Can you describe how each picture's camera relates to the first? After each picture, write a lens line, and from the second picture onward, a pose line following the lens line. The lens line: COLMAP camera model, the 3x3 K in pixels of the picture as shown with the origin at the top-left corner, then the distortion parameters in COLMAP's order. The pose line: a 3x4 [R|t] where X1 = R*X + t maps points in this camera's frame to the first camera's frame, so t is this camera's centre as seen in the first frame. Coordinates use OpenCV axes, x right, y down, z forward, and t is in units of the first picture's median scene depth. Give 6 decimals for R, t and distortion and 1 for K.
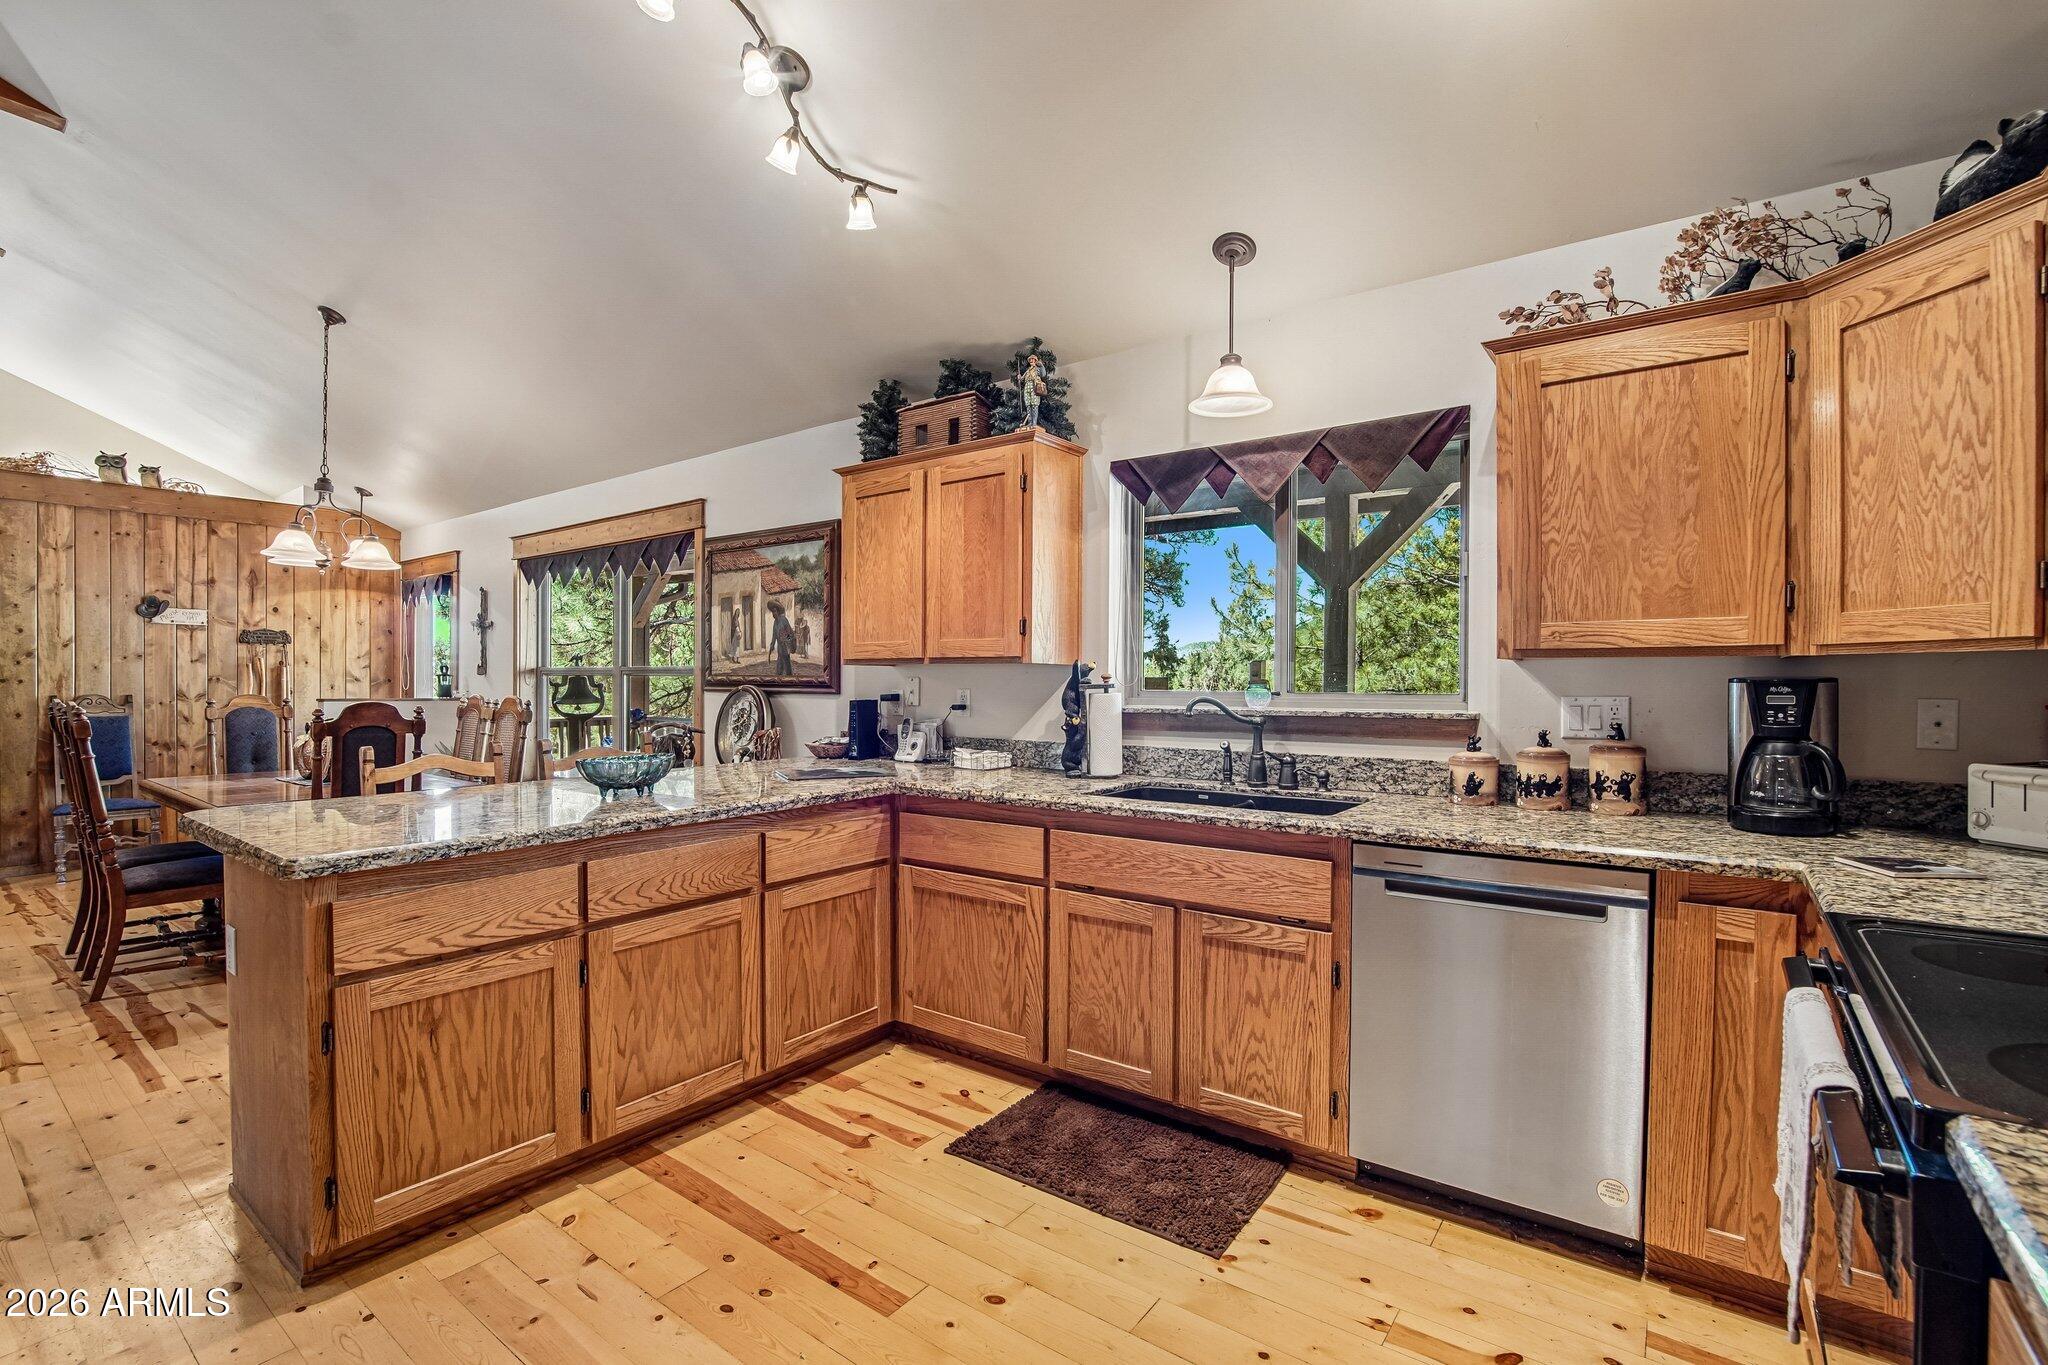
lens RADIAL K [[916.1, 0, 1009.3], [0, 916.1, 687.7], [0, 0, 1]] dist [-0.038678, 0.008297]
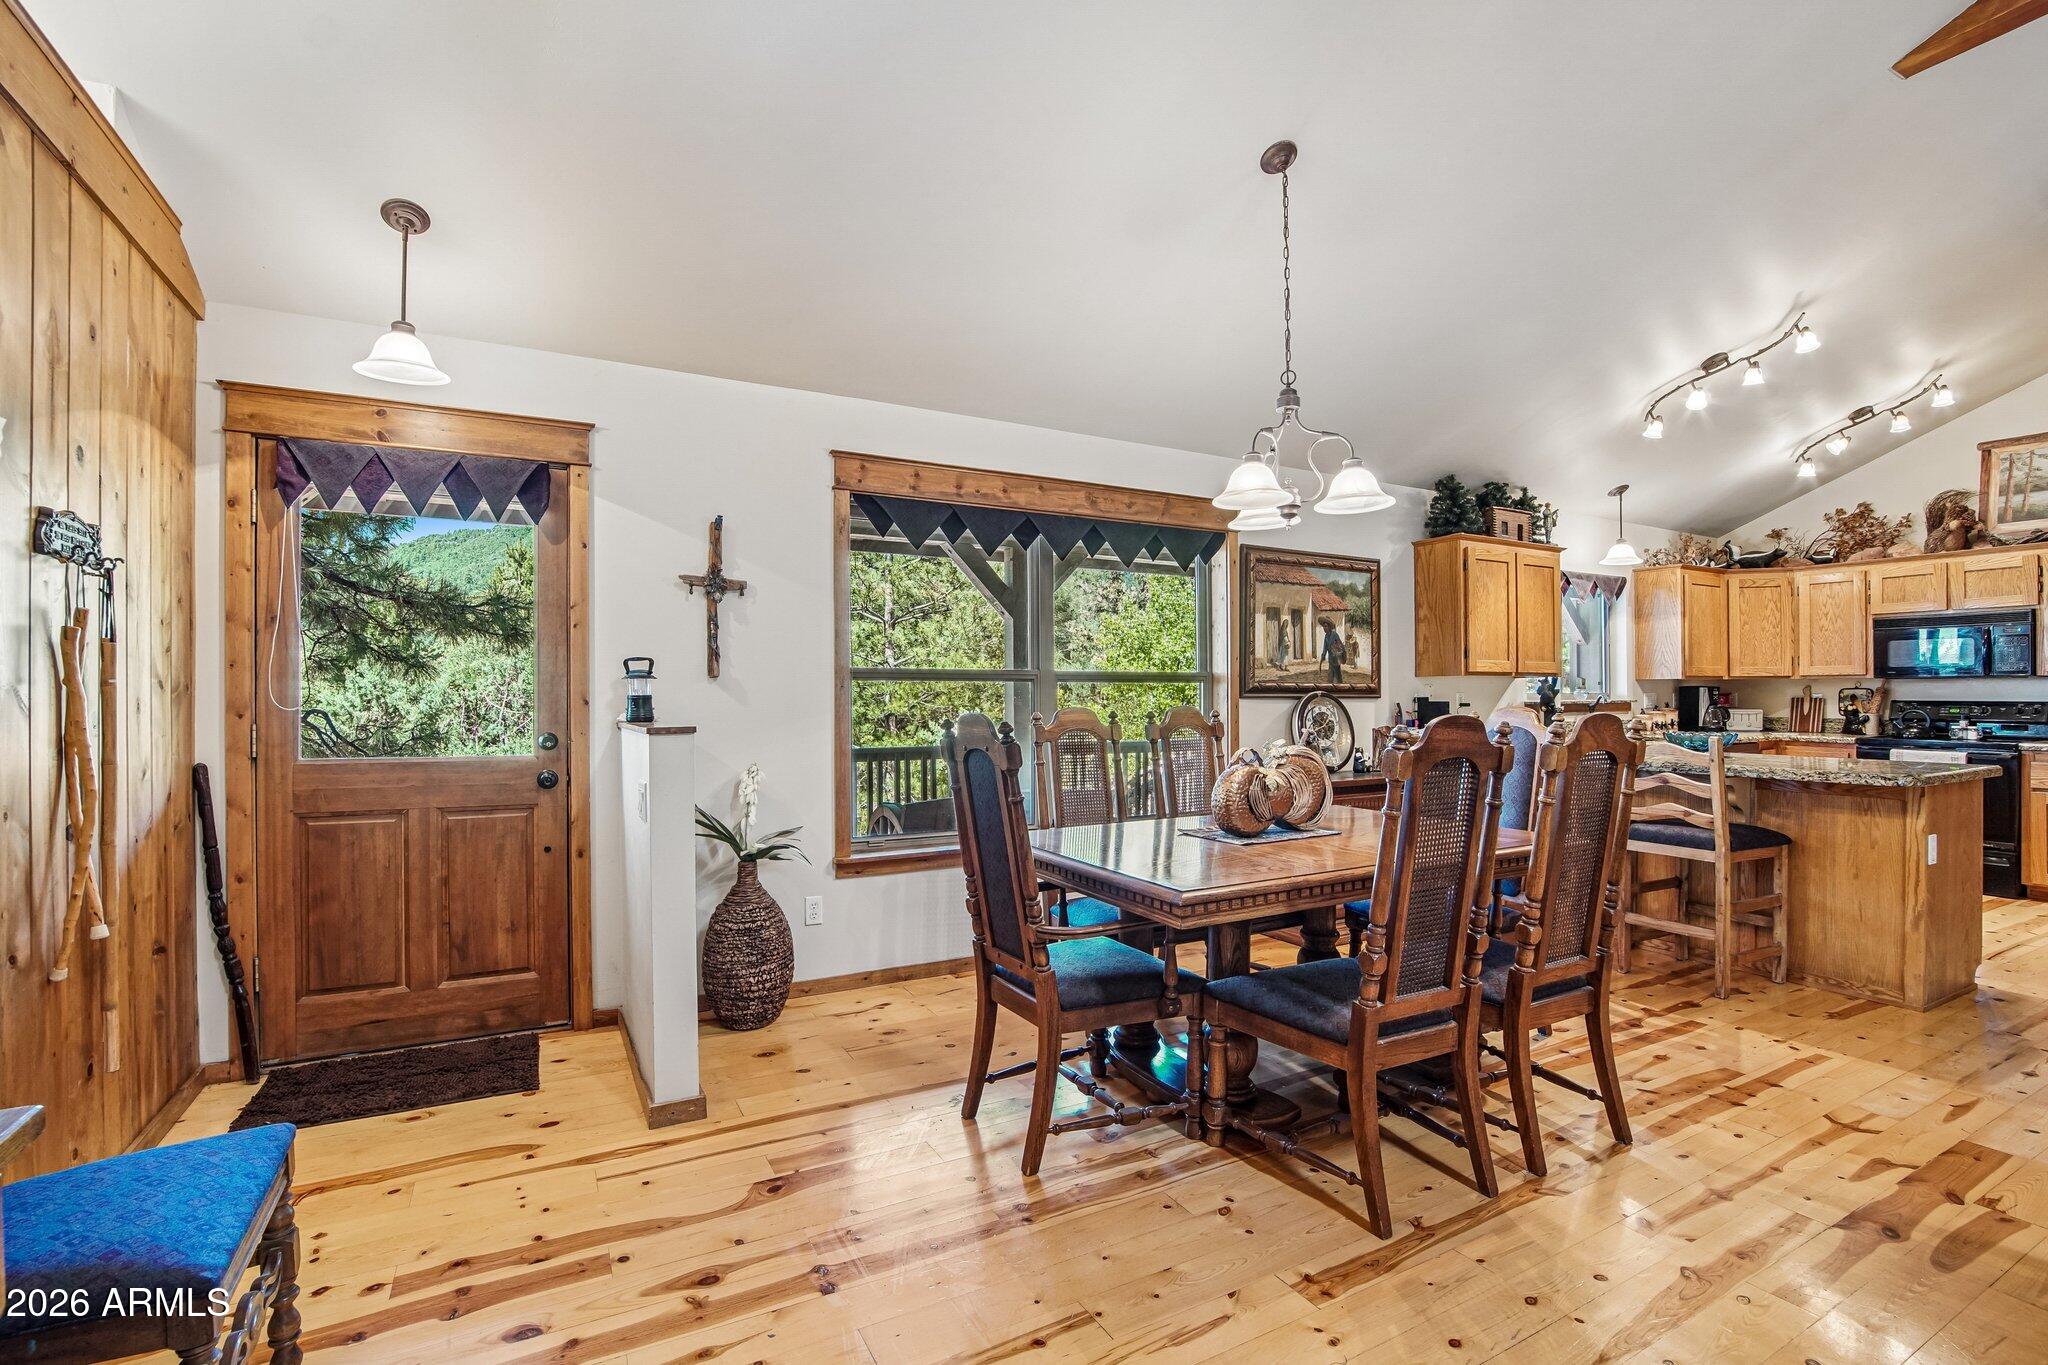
lens RADIAL K [[923.4, 0, 1011.4], [0, 923.4, 693.8], [0, 0, 1]] dist [-0.042733, 0.011604]
pose [[0.415134, -0.001922, 0.909758, -2.287877], [0.012143, 0.999920, -0.003429, -0.001251], [-0.909679, 0.012470, 0.415125, 1.389036]]
